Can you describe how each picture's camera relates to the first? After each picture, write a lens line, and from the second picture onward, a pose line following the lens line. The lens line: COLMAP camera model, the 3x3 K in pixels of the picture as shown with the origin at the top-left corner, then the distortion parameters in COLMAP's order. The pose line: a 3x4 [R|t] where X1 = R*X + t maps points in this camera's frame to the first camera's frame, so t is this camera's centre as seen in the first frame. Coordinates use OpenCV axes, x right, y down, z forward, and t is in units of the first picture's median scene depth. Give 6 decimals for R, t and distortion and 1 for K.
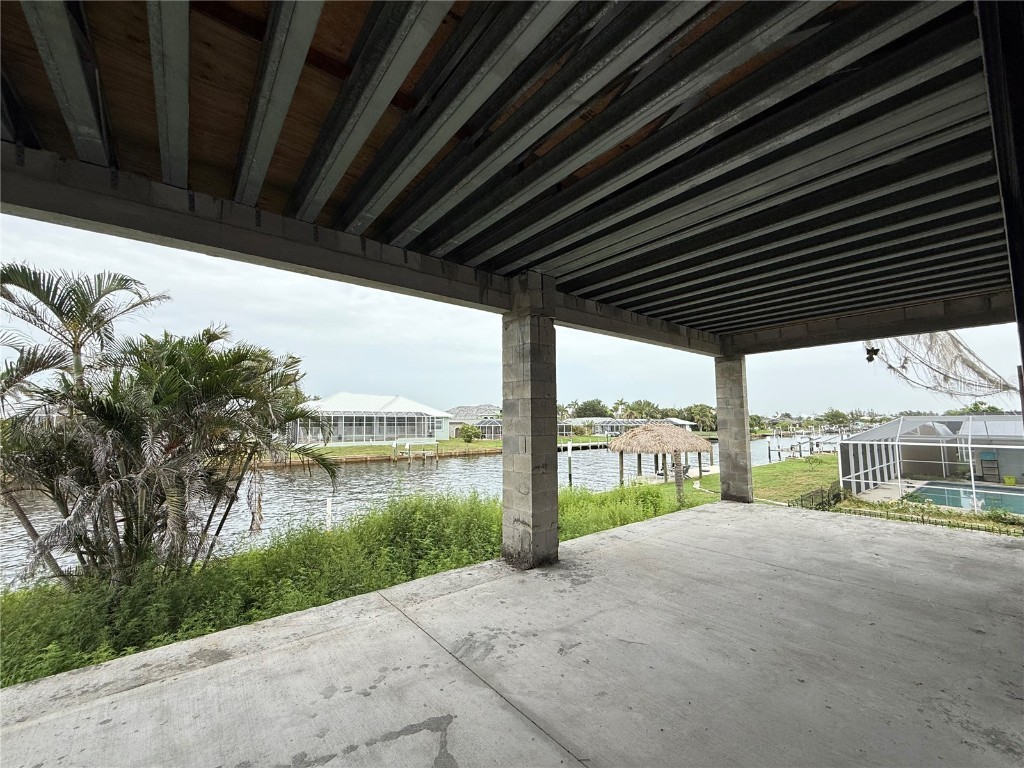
lens RADIAL K [[411.8, 0, 512.0], [0, 411.8, 384.0], [0, 0, 1]] dist [0.000011, 0.000016]
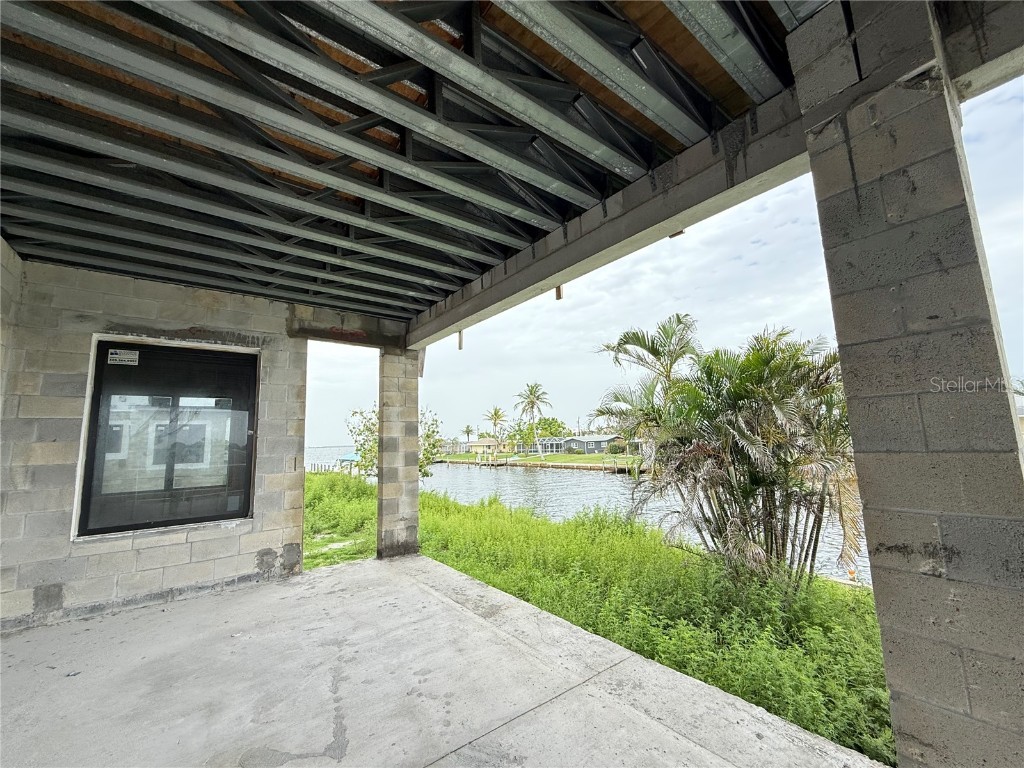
lens RADIAL K [[411.8, 0, 512.0], [0, 411.8, 384.0], [0, 0, 1]] dist [0.000011, 0.000016]
pose [[-0.029642, -0.131896, -0.990820, 0.617048], [0.122666, 0.983283, -0.134563, 0.119613], [0.992005, -0.125529, -0.012967, 1.080015]]
